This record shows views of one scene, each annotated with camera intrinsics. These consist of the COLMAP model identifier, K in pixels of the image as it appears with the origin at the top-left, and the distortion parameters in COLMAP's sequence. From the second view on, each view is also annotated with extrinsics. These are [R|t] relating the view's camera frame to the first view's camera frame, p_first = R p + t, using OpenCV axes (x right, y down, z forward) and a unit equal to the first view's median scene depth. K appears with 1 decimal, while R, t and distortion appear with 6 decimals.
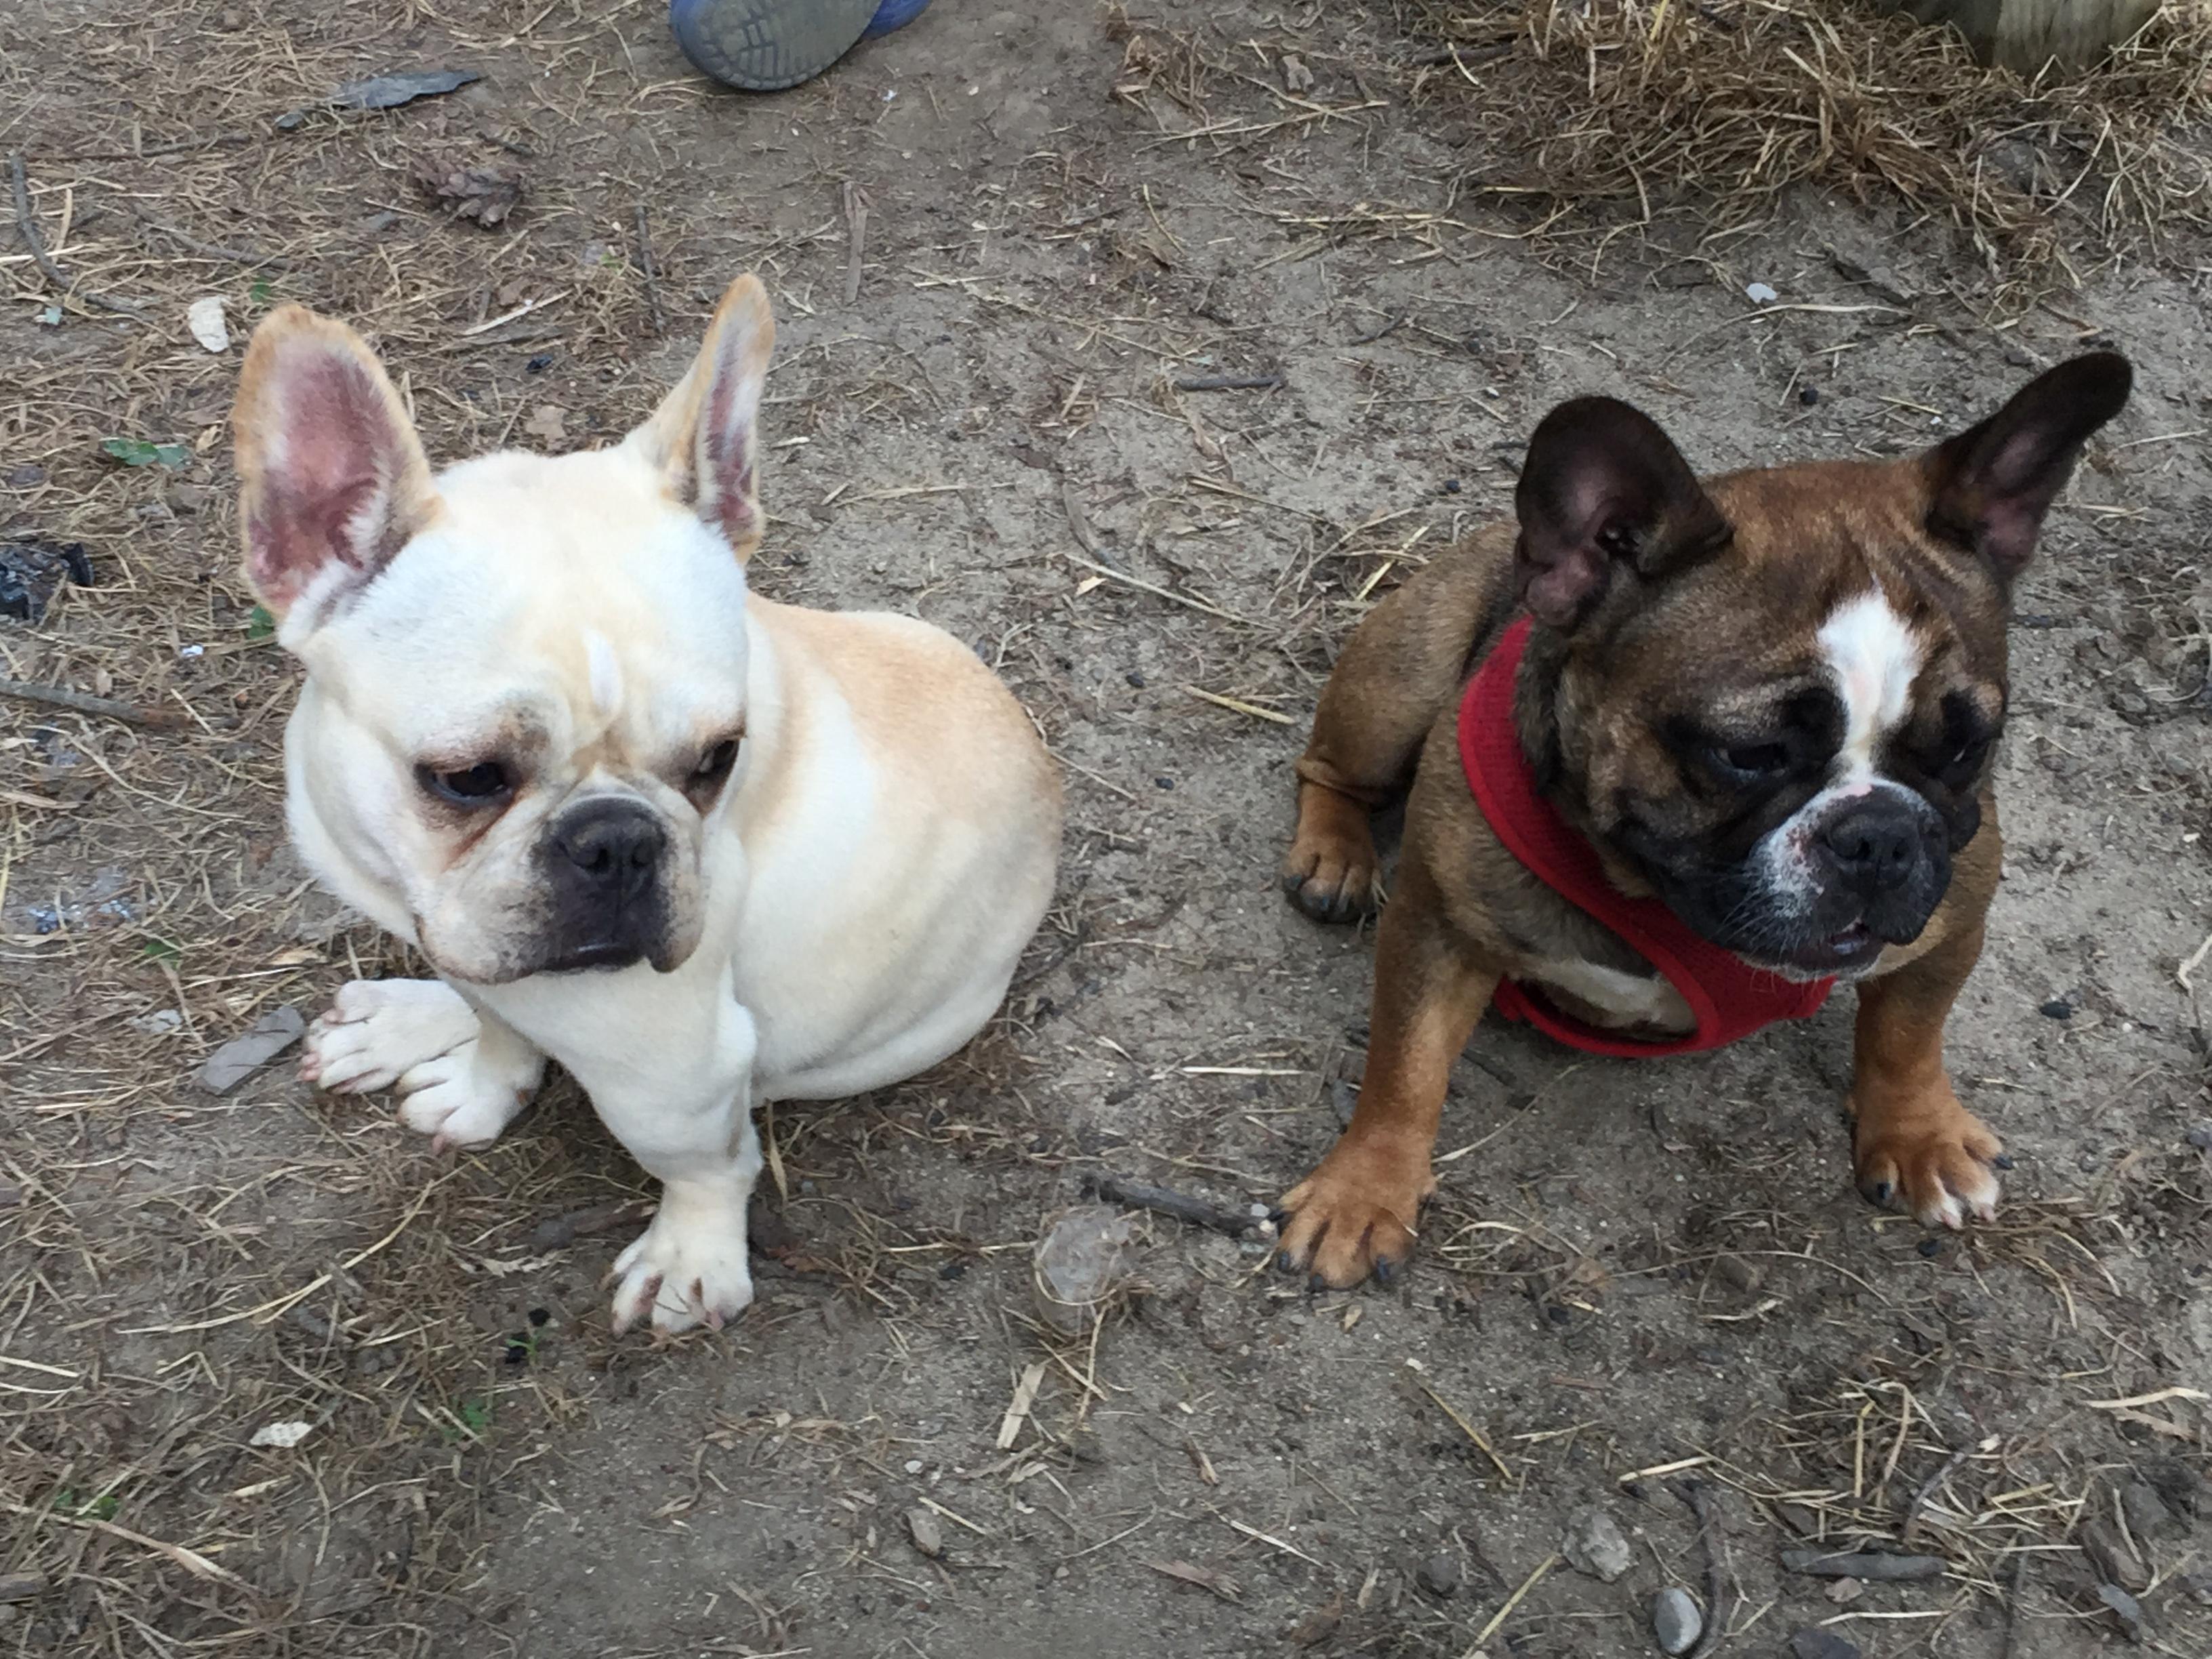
lens RADIAL K [[3237.6, 0, 1106.0], [0, 3237.6, 829.5], [0, 0, 1]] dist [0.039931, 0.122173]
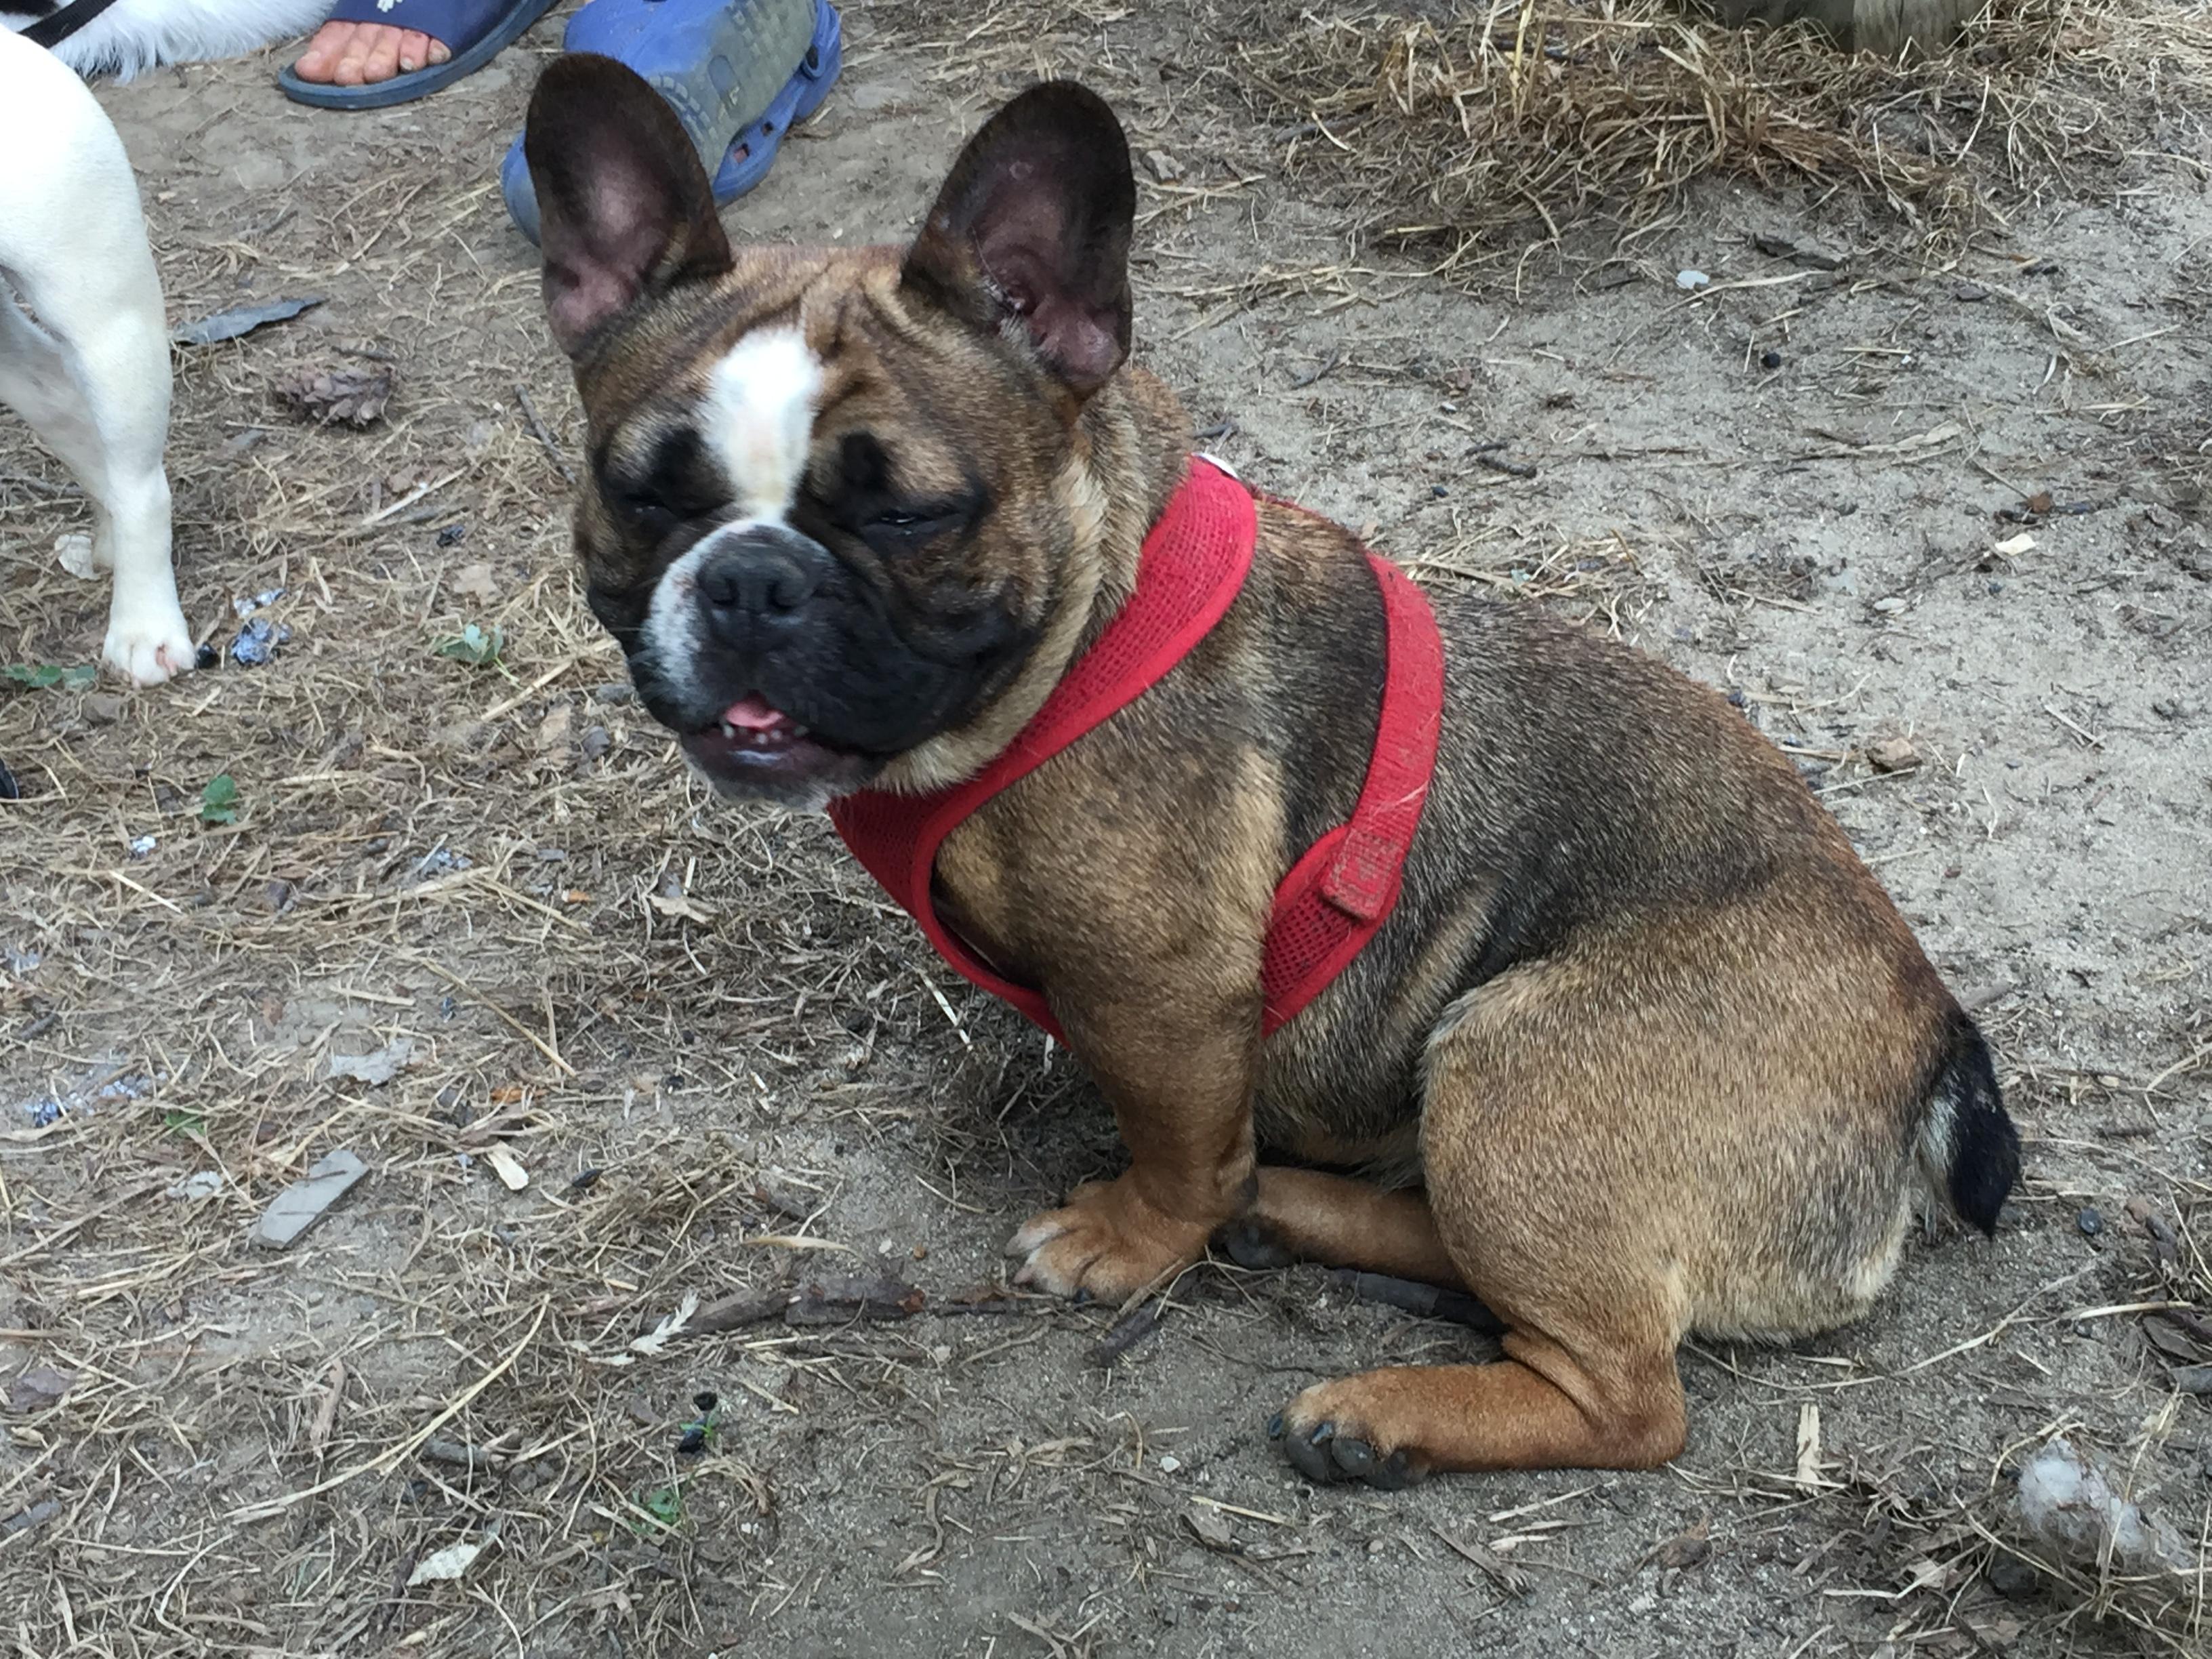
lens RADIAL K [[3237.6, 0, 1106.0], [0, 3237.6, 829.5], [0, 0, 1]] dist [0.039931, 0.122173]
pose [[0.983340, -0.165932, 0.074223, -0.069971], [0.173721, 0.978056, -0.115008, 0.076982], [-0.053511, 0.125986, 0.990588, 0.072650]]
